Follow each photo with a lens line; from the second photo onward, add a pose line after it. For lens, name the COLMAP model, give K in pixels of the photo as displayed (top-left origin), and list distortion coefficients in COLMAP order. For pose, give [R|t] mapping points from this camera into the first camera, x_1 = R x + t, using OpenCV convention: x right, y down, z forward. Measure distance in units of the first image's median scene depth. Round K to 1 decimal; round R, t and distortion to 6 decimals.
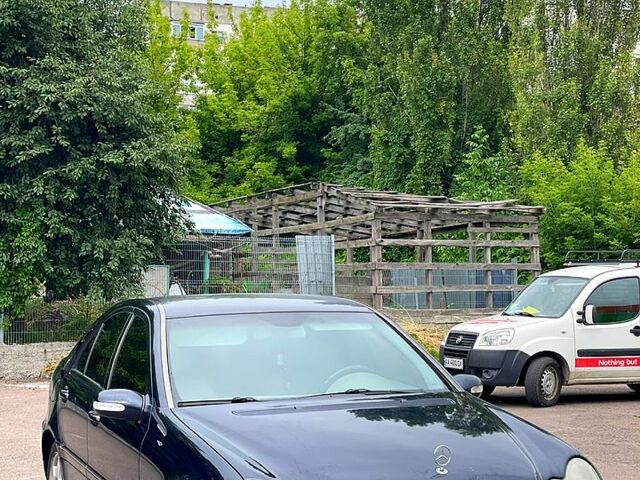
lens RADIAL K [[1206.8, 0, 320.0], [0, 1206.8, 240.0], [0, 0, 1]] dist [0.036332, 0.235843]
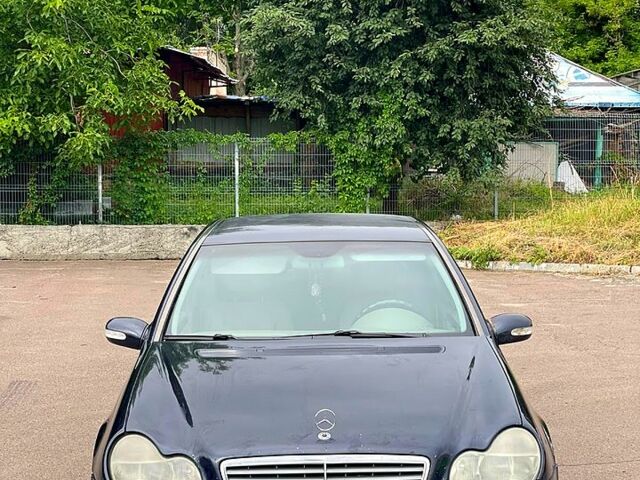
lens RADIAL K [[1206.8, 0, 320.0], [0, 1206.8, 240.0], [0, 0, 1]] dist [0.036332, 0.235843]
pose [[0.917197, 0.032750, -0.397086, 0.113344], [0.013052, 0.993611, 0.112098, -0.015957], [0.398221, -0.107999, 0.910910, 0.039639]]
